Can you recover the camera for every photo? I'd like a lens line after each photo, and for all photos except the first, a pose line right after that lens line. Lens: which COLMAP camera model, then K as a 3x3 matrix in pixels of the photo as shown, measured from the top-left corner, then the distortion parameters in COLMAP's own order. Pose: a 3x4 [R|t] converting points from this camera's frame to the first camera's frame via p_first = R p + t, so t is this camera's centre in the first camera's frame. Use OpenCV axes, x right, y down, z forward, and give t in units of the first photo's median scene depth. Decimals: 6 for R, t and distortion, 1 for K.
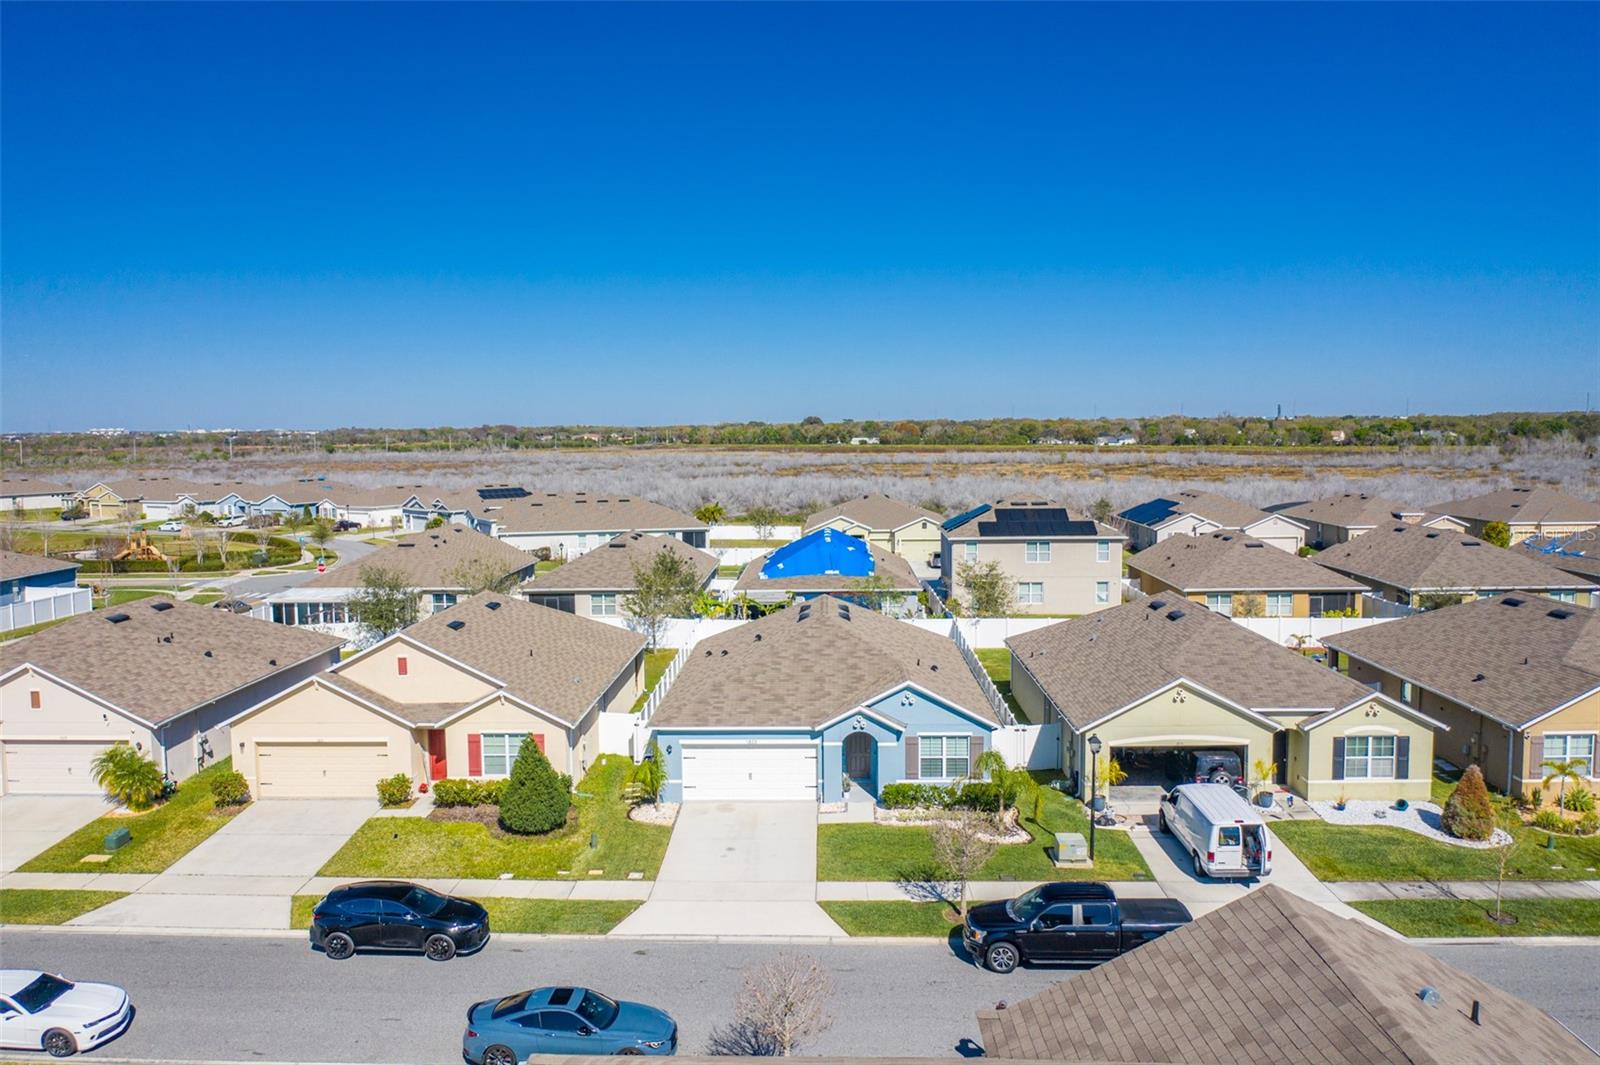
lens RADIAL K [[1253.1, 0, 800.0], [0, 1253.1, 532.5], [0, 0, 1]] dist [-0.030308, -0.002038]
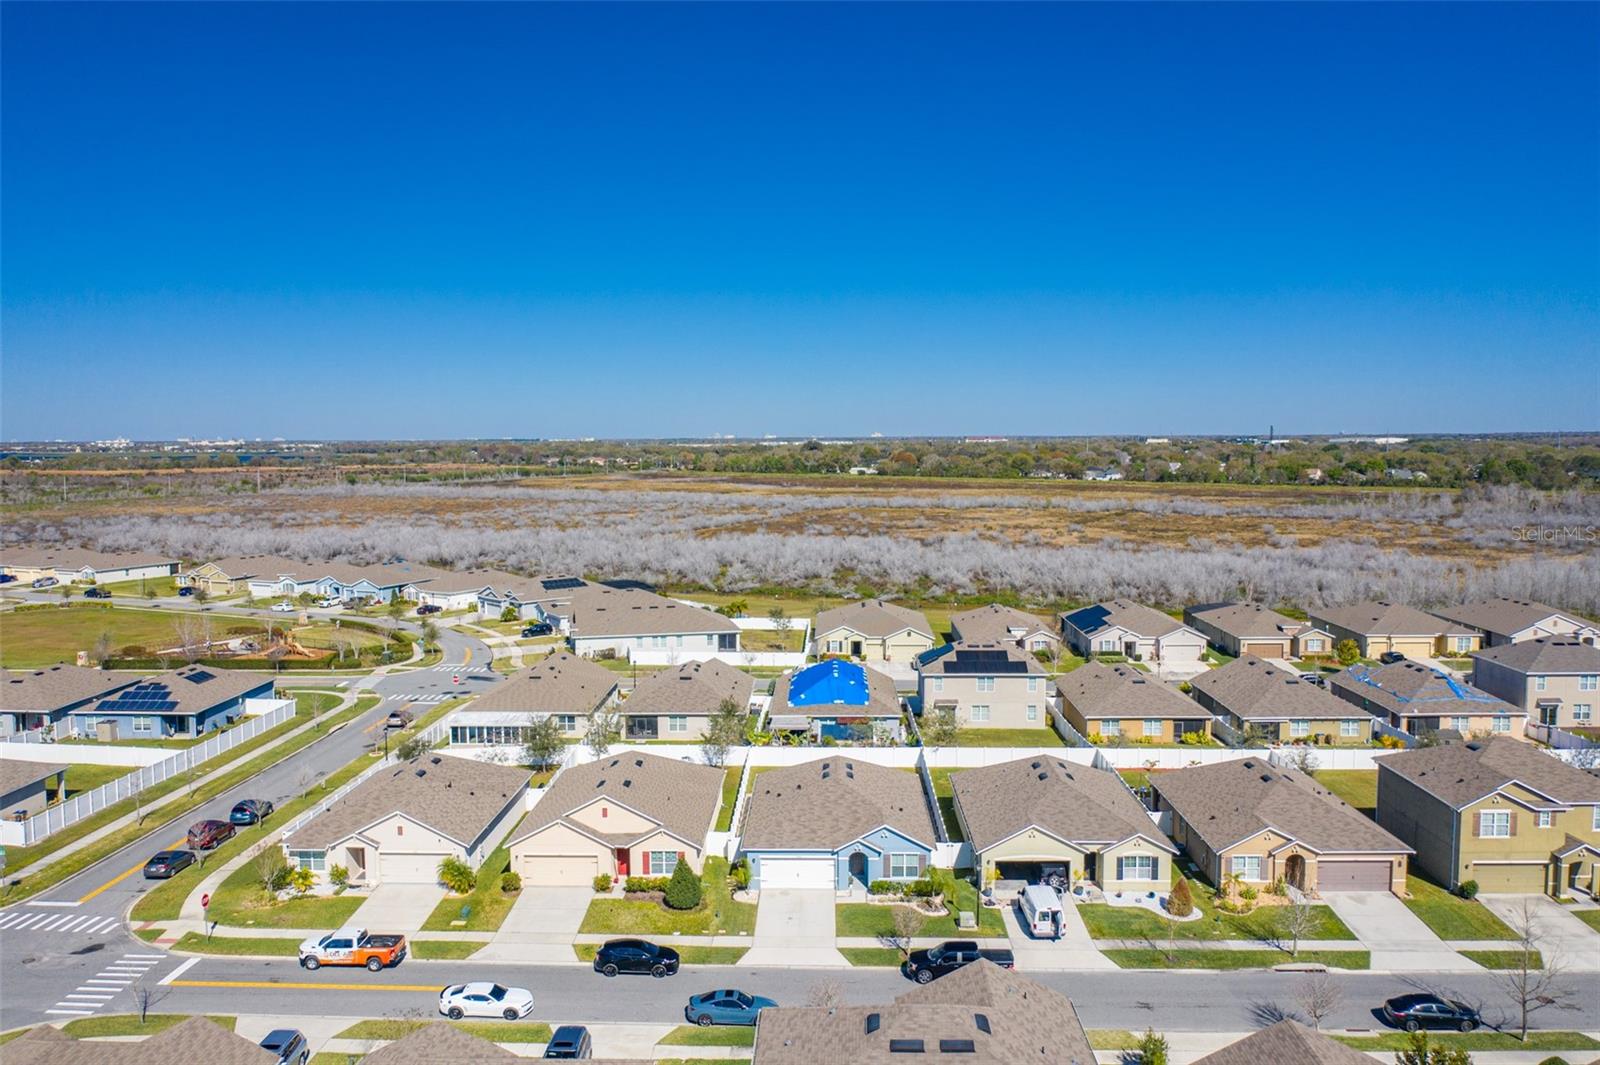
lens RADIAL K [[1253.1, 0, 800.0], [0, 1253.1, 532.5], [0, 0, 1]] dist [-0.030308, -0.002038]
pose [[0.999983, 0.005625, 0.001560, -0.042905], [-0.005612, 0.999948, -0.008505, -0.290625], [-0.001608, 0.008496, 0.999963, -0.828515]]
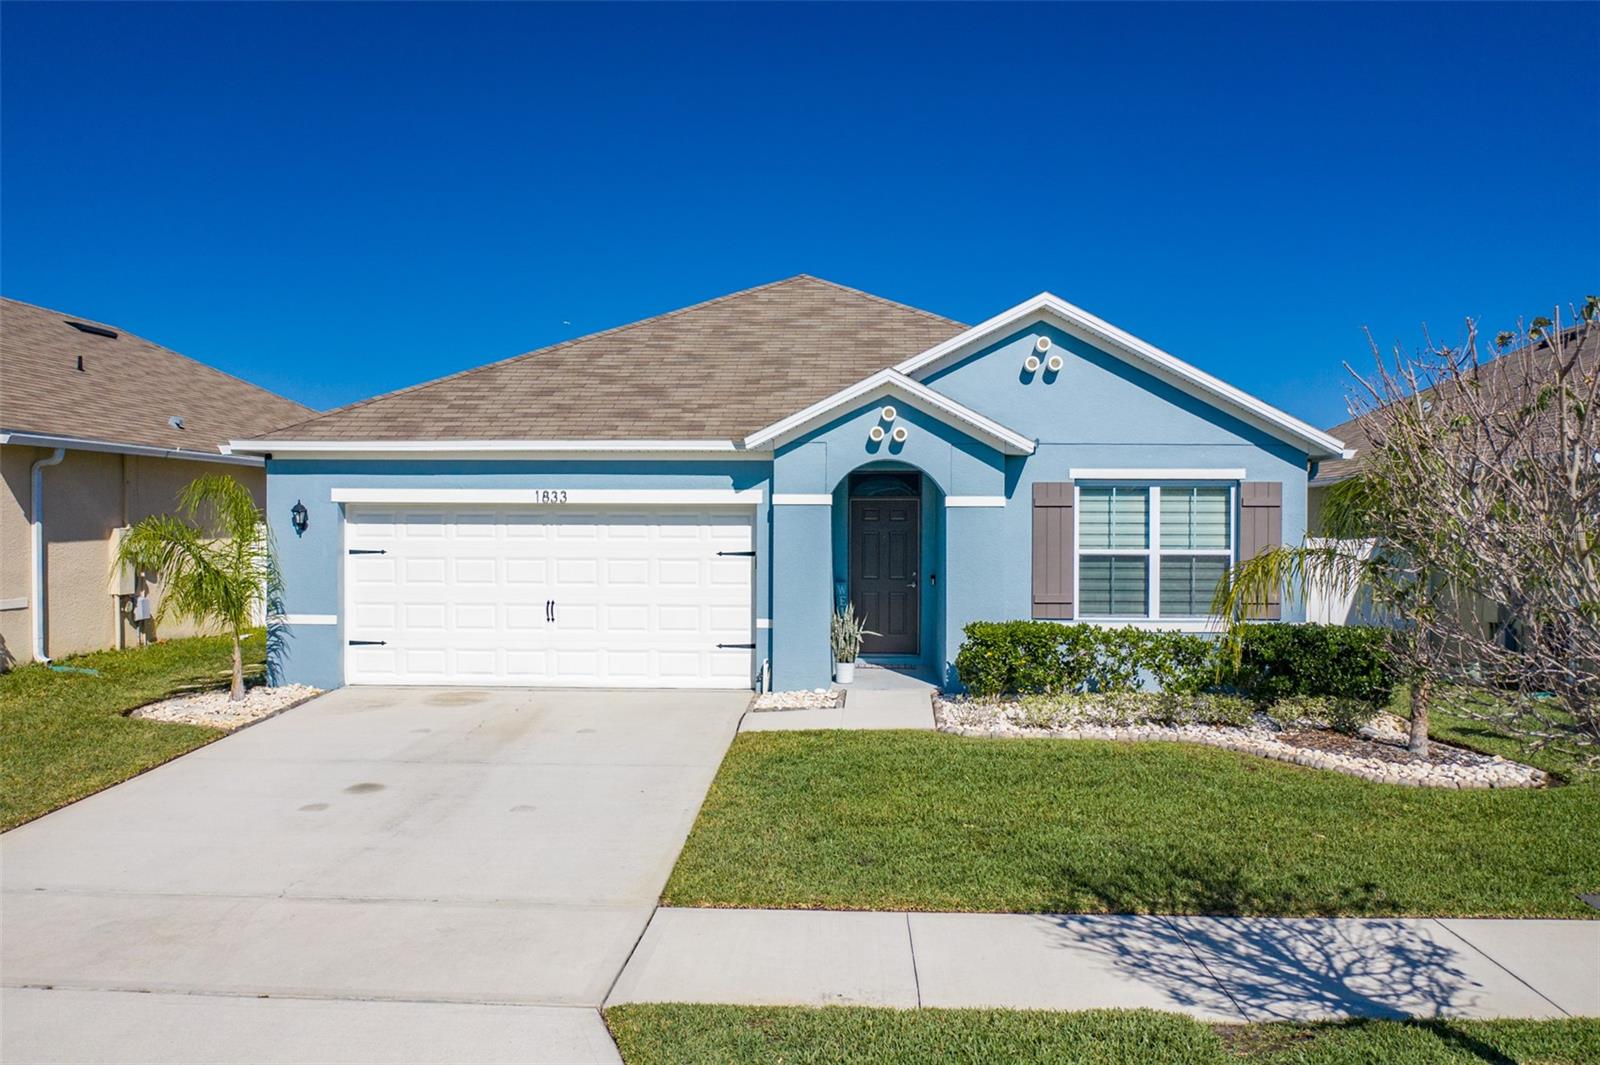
lens RADIAL K [[1263.2, 0, 808.2], [0, 1263.2, 528.2], [0, 0, 1]] dist [-0.024468, -0.000102]
pose [[0.999640, 0.013557, -0.023148, 0.035077], [-0.015408, 0.996534, -0.081752, 0.201692], [0.021959, 0.082080, 0.996384, 0.681763]]
